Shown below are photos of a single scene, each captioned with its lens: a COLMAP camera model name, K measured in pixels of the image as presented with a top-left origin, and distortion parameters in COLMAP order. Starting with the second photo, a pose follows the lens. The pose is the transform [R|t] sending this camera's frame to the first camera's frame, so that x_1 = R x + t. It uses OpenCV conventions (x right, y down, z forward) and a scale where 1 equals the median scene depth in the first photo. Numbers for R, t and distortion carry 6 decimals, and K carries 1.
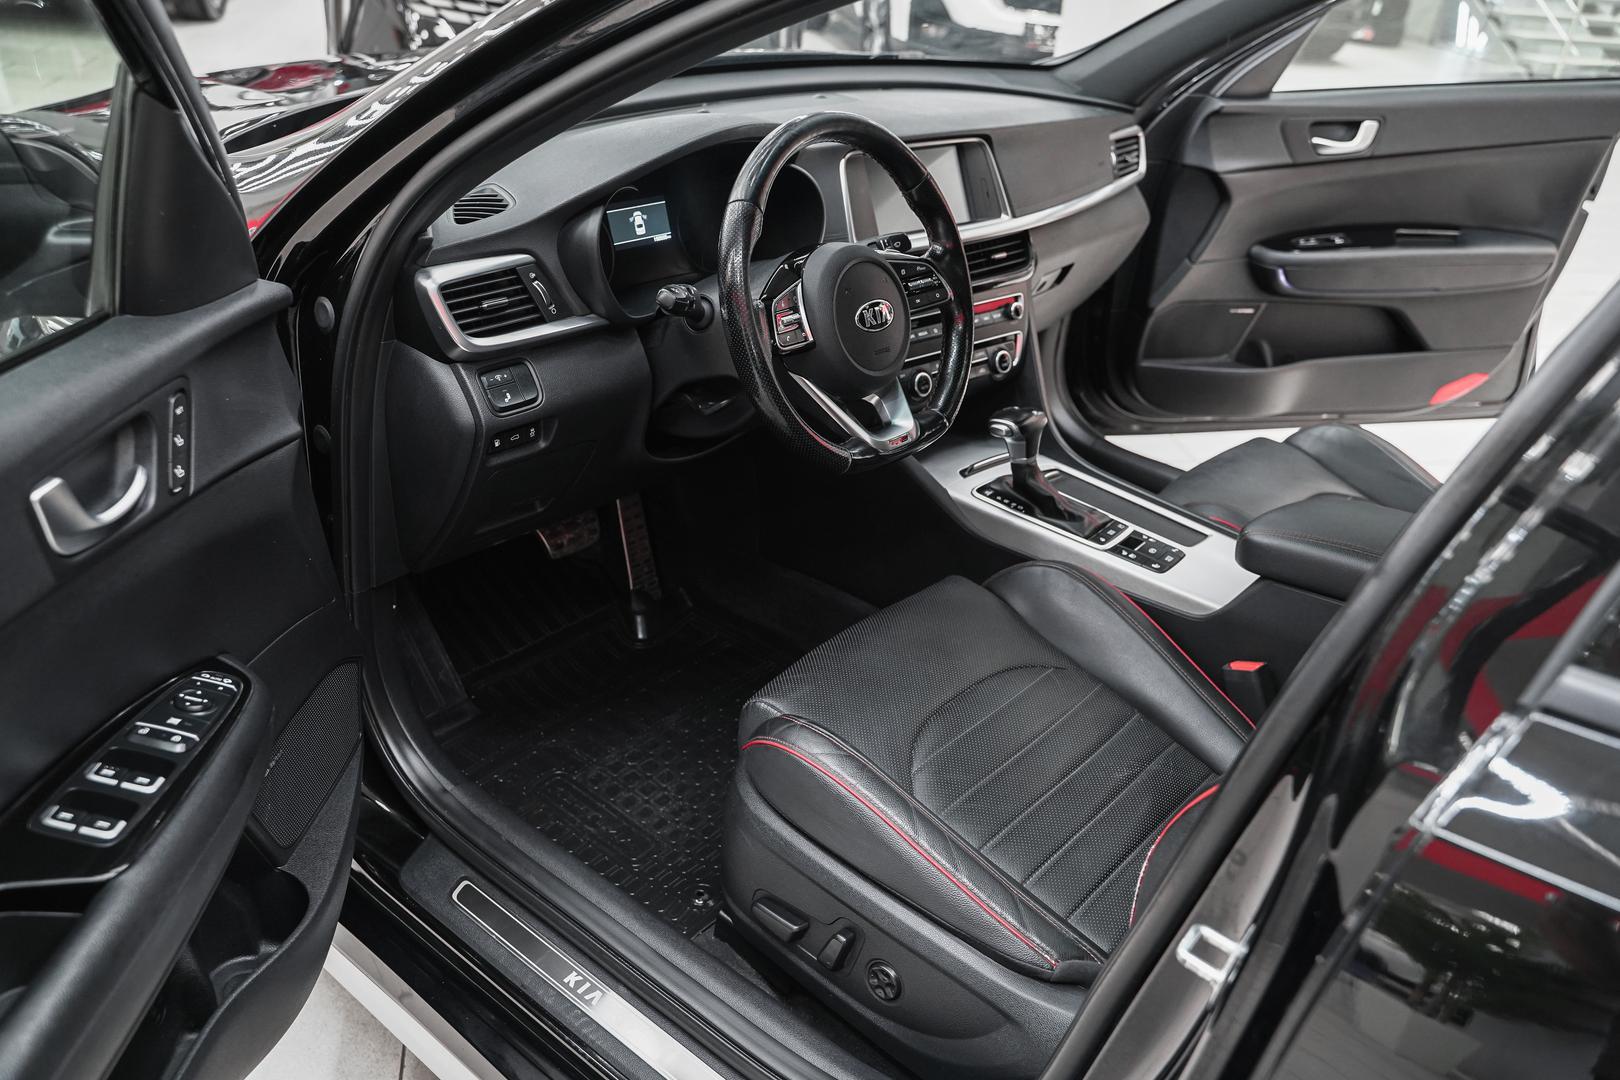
lens RADIAL K [[1311.5, 0, 810.0], [0, 1311.5, 540.0], [0, 0, 1]] dist [-0.016041, 0.008126]
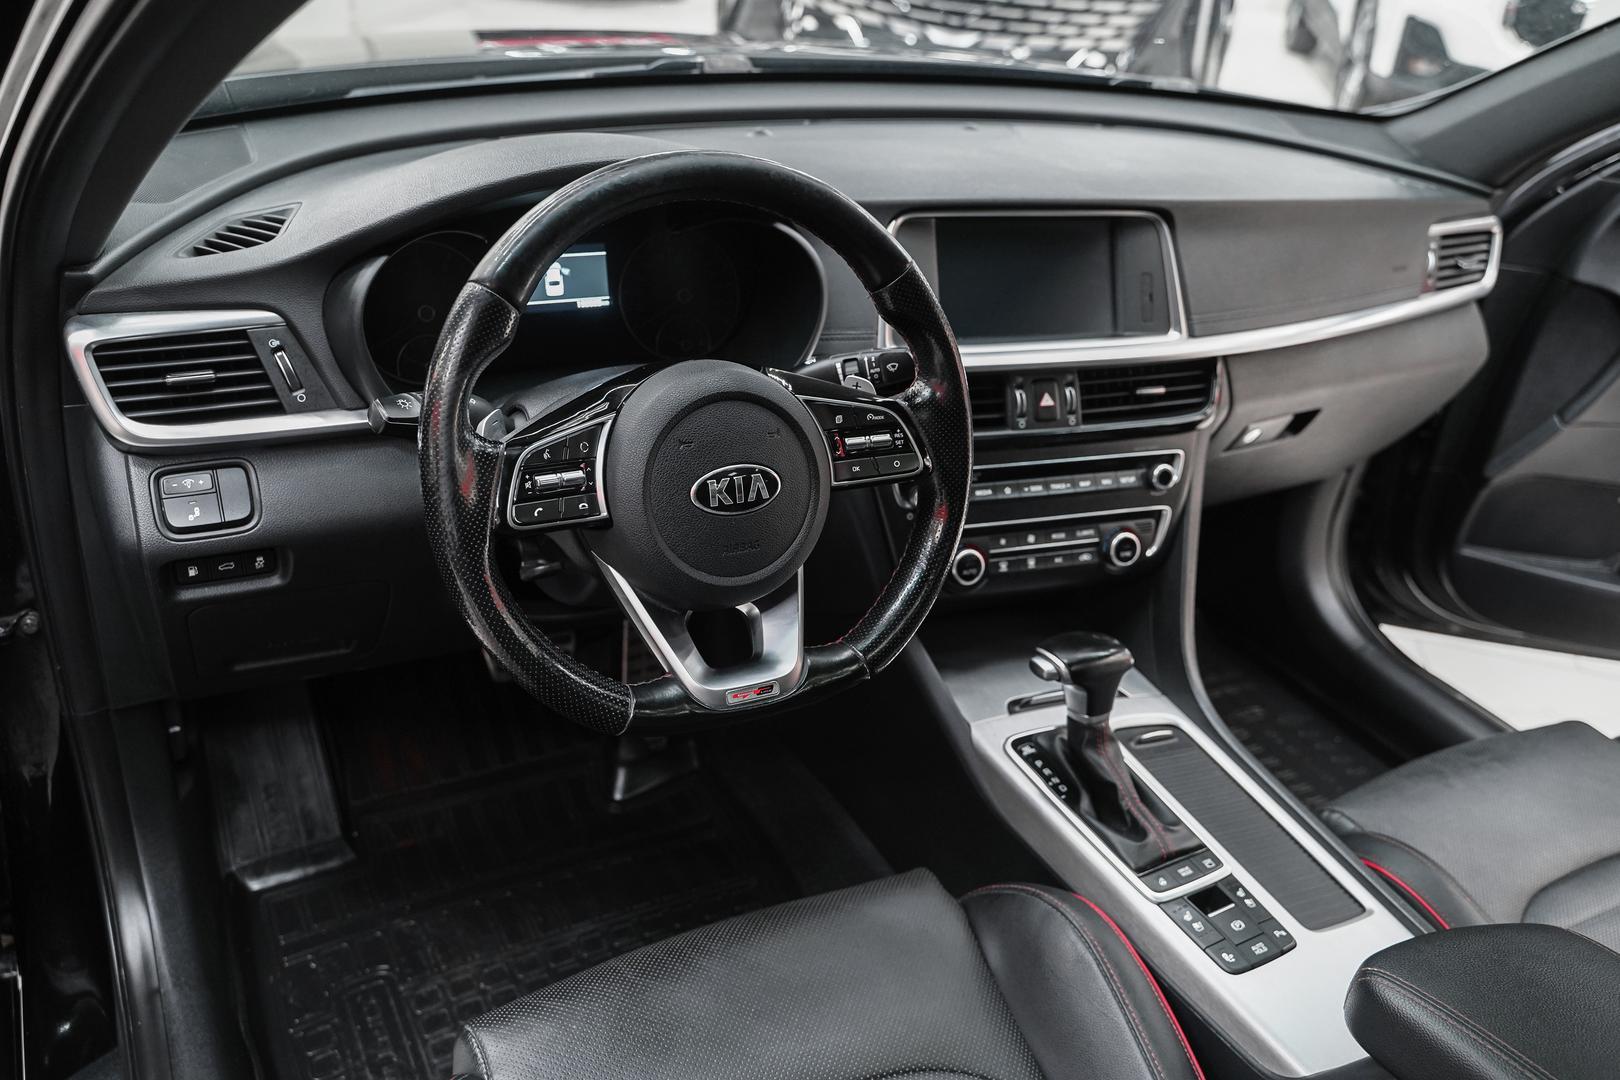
lens RADIAL K [[1311.5, 0, 810.0], [0, 1311.5, 540.0], [0, 0, 1]] dist [-0.016041, 0.008126]
pose [[0.930832, 0.194348, -0.309483, 0.220958], [-0.196255, 0.980227, 0.025284, -0.136639], [0.308277, 0.037203, 0.950569, 0.346944]]
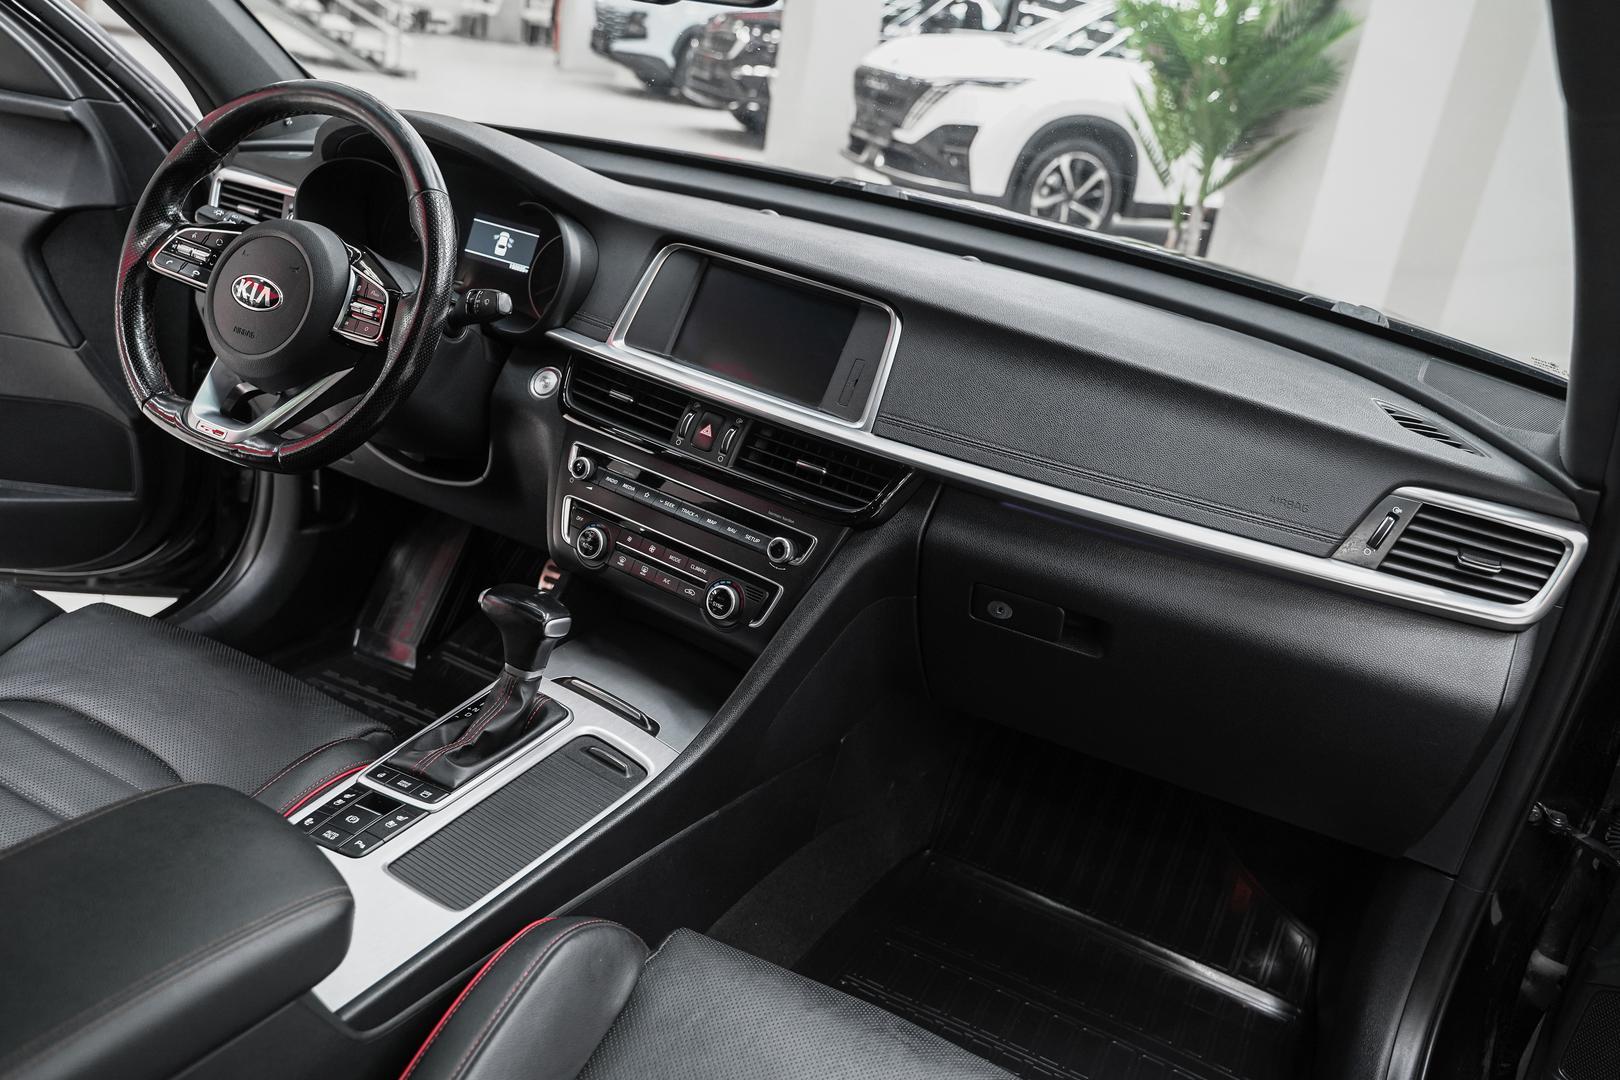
lens RADIAL K [[1311.5, 0, 810.0], [0, 1311.5, 540.0], [0, 0, 1]] dist [-0.016041, 0.008126]
pose [[0.248884, 0.328974, -0.910951, 0.810358], [-0.572257, 0.808765, 0.135723, -0.298697], [0.781395, 0.487519, 0.389547, 0.828199]]
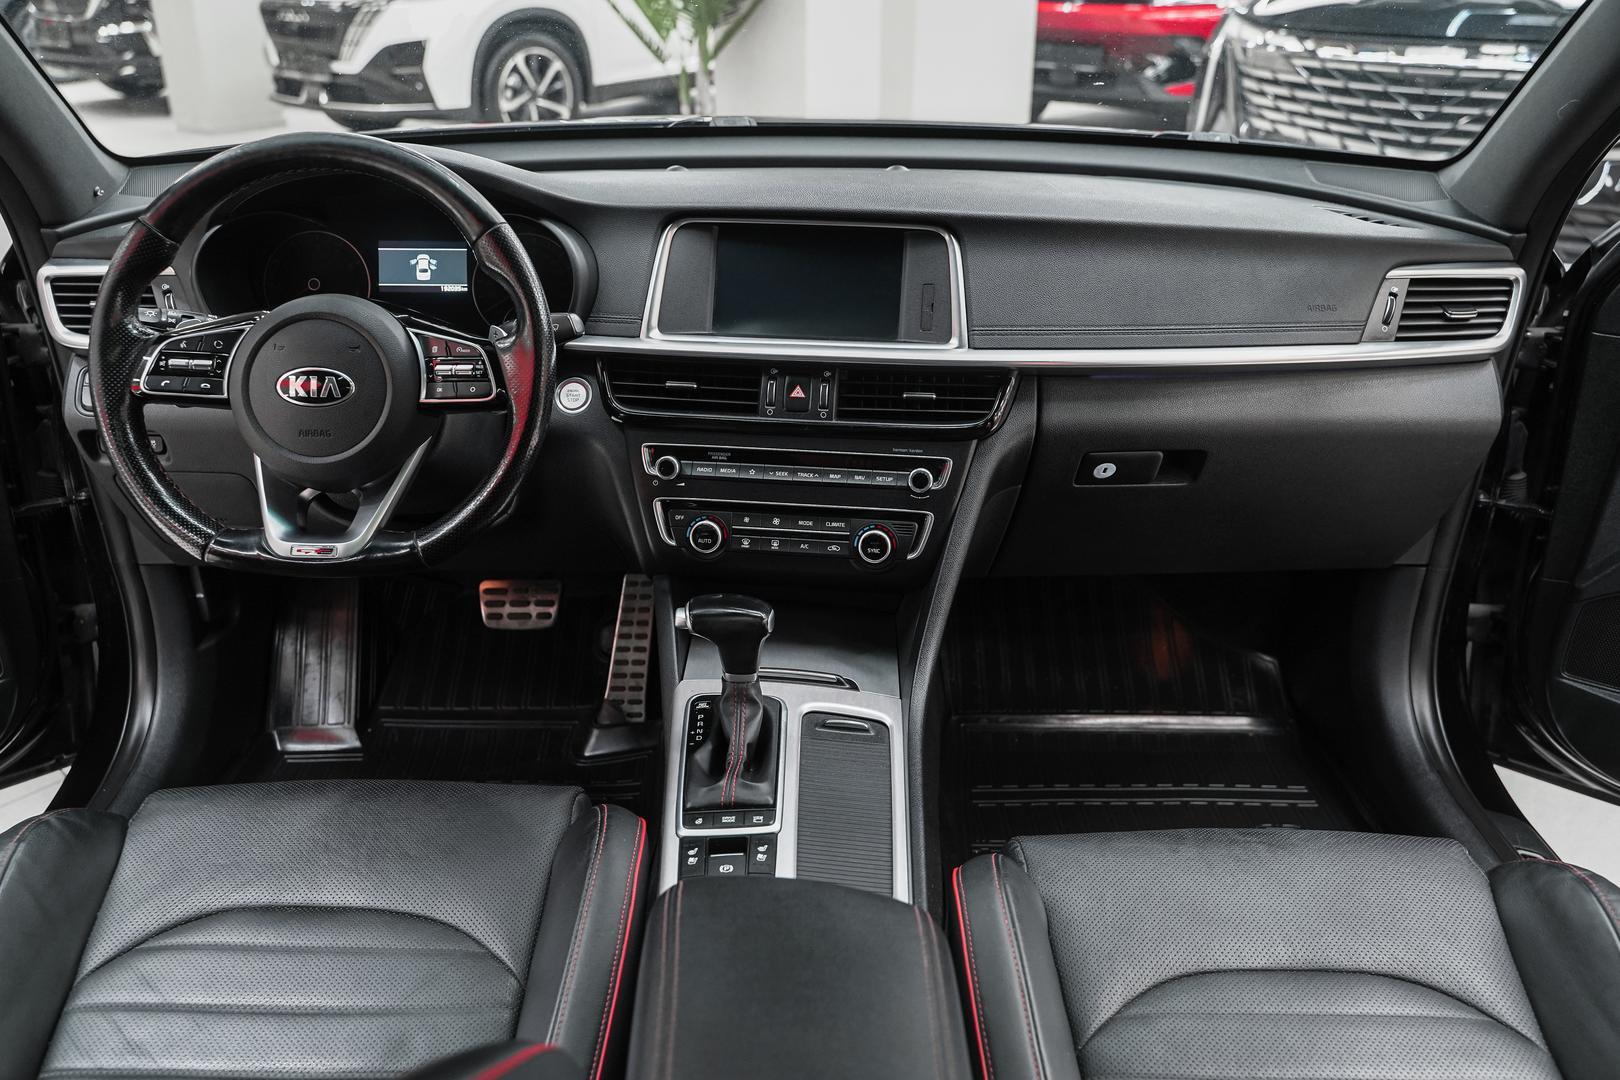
lens RADIAL K [[1293.9, 0, 797.2], [0, 1293.9, 543.4], [0, 0, 1]] dist [-0.017222, 0.002548]
pose [[0.651682, 0.249900, -0.716143, 0.652461], [-0.316628, 0.947595, 0.042538, -0.165959], [0.689244, 0.199030, 0.696656, 0.547282]]
